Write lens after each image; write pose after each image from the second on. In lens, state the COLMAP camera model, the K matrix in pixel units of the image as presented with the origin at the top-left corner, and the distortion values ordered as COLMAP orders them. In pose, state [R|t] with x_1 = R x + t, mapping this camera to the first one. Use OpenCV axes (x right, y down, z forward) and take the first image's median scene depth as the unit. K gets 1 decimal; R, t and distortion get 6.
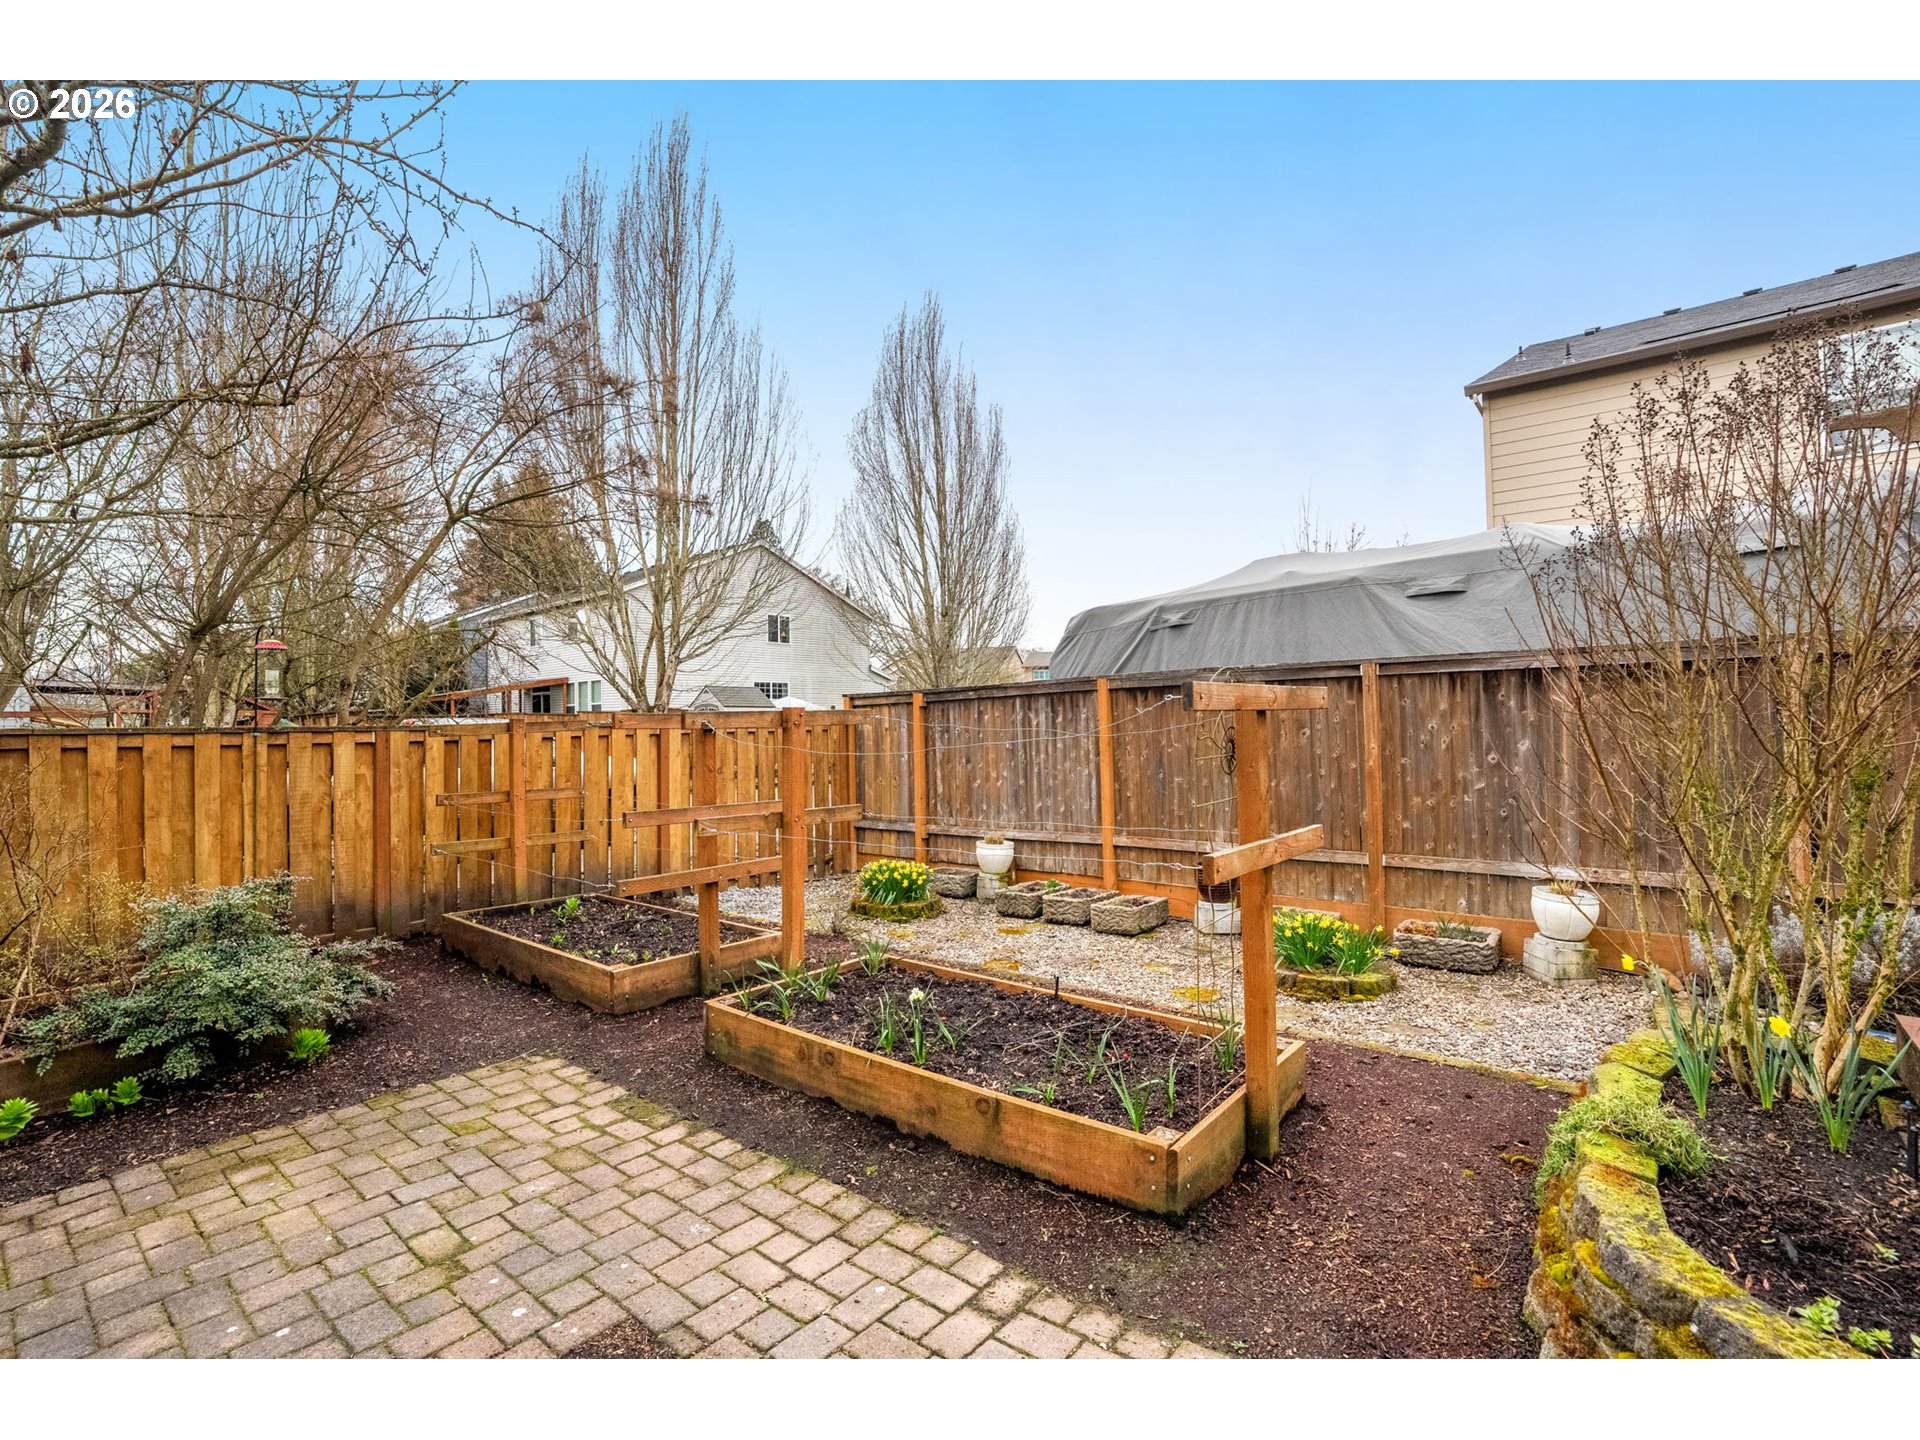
lens RADIAL K [[896.7, 0, 959.0], [0, 896.7, 672.1], [0, 0, 1]] dist [-0.051658, 0.017956]
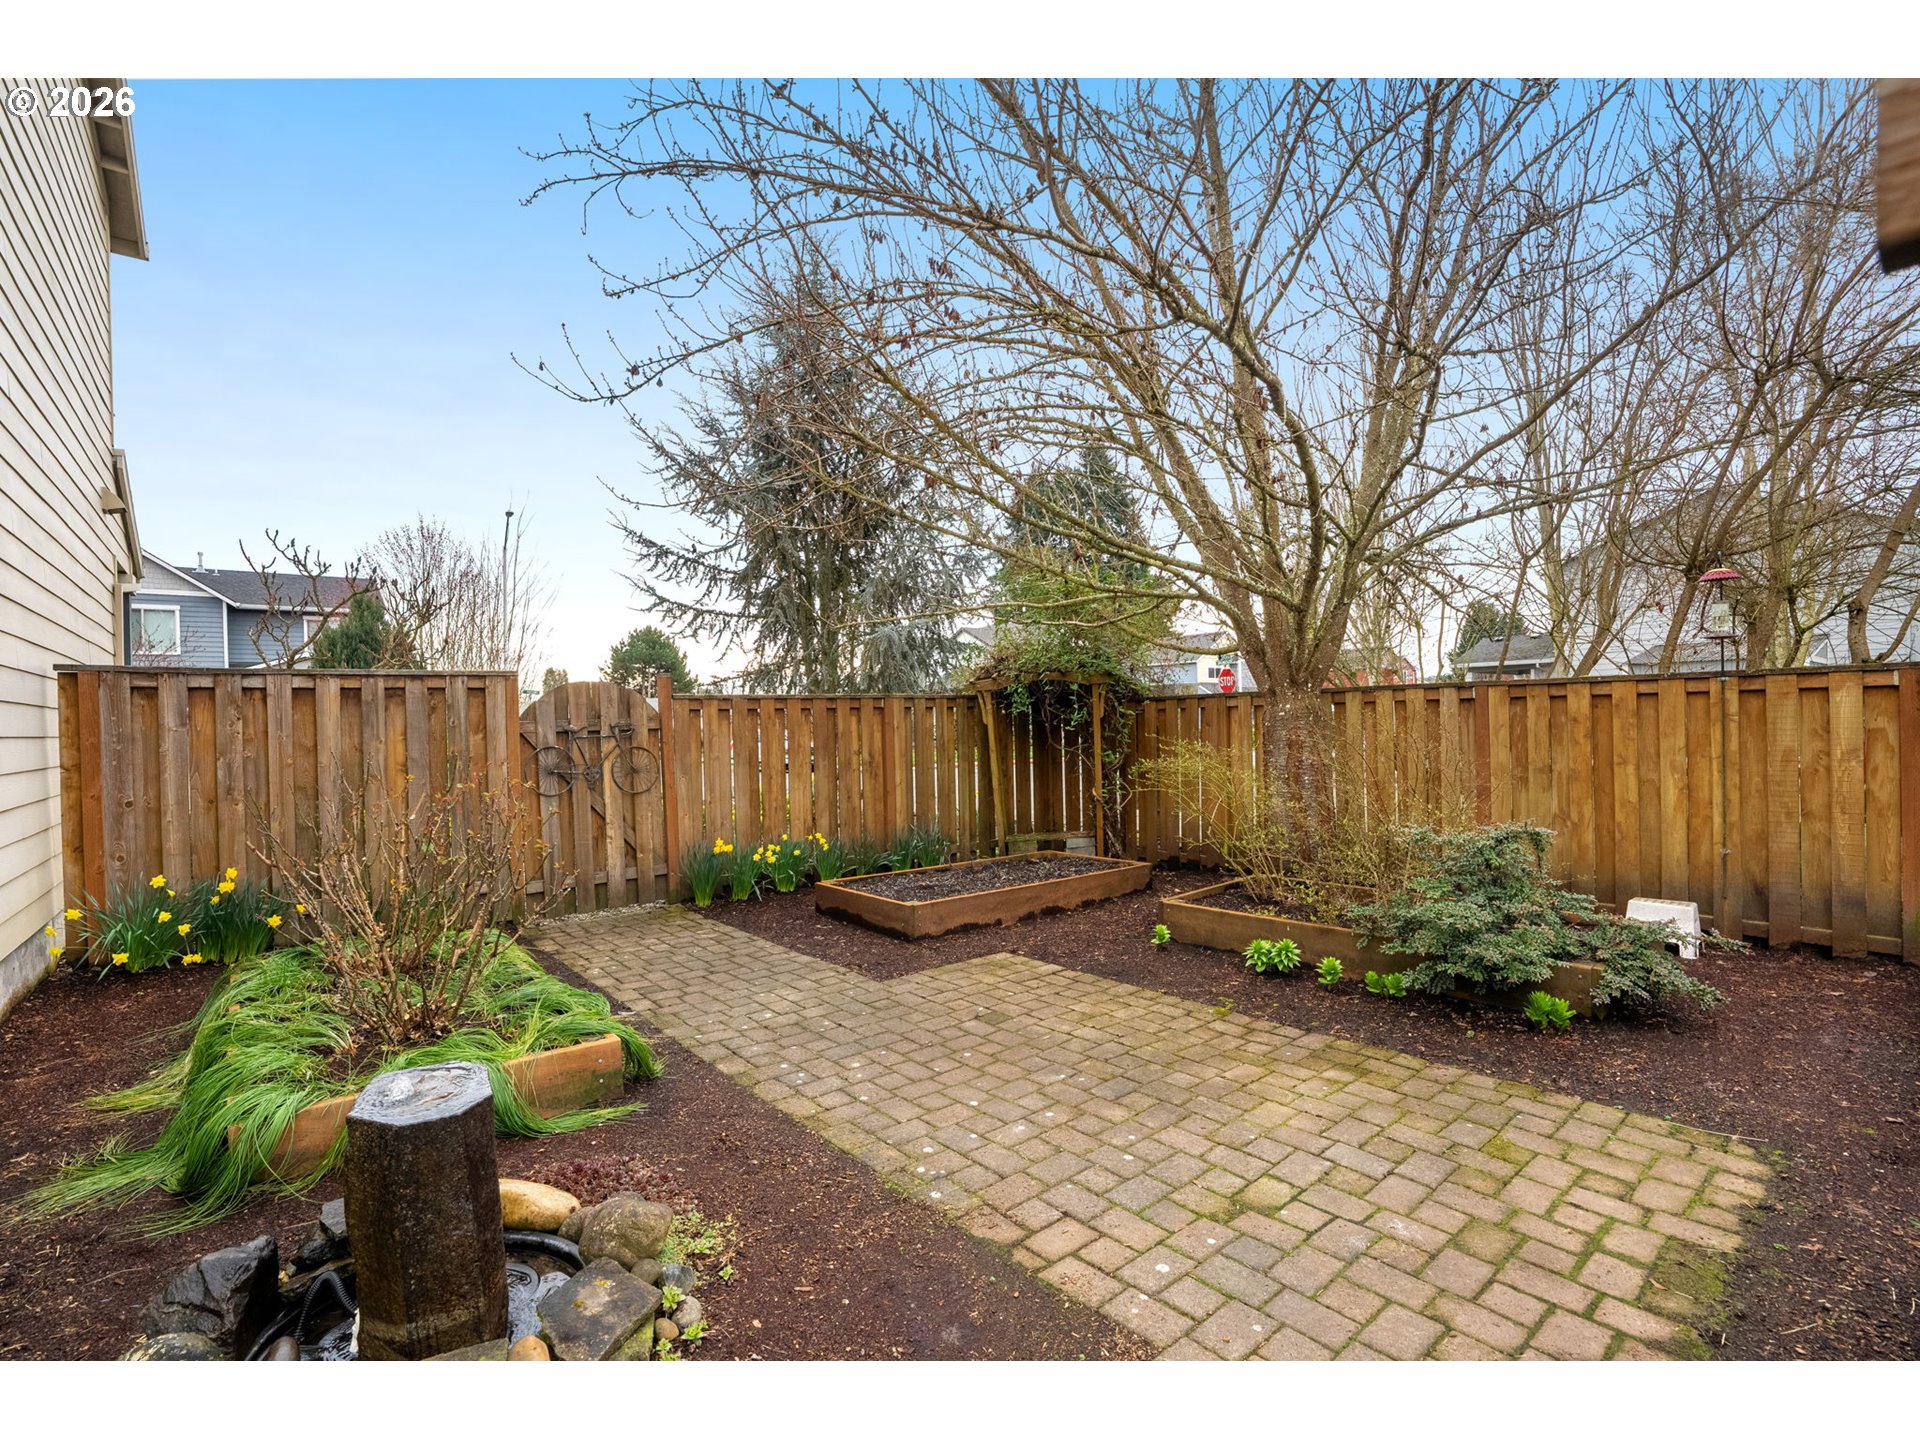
lens RADIAL K [[884.7, 0, 938.9], [0, 884.7, 730.2], [0, 0, 1]] dist [-0.047043, 0.016813]
pose [[-0.177397, 0.031827, -0.983625, 0.278865], [0.084170, 0.996305, 0.017057, 0.064277], [0.980533, -0.079766, -0.179420, 0.588604]]
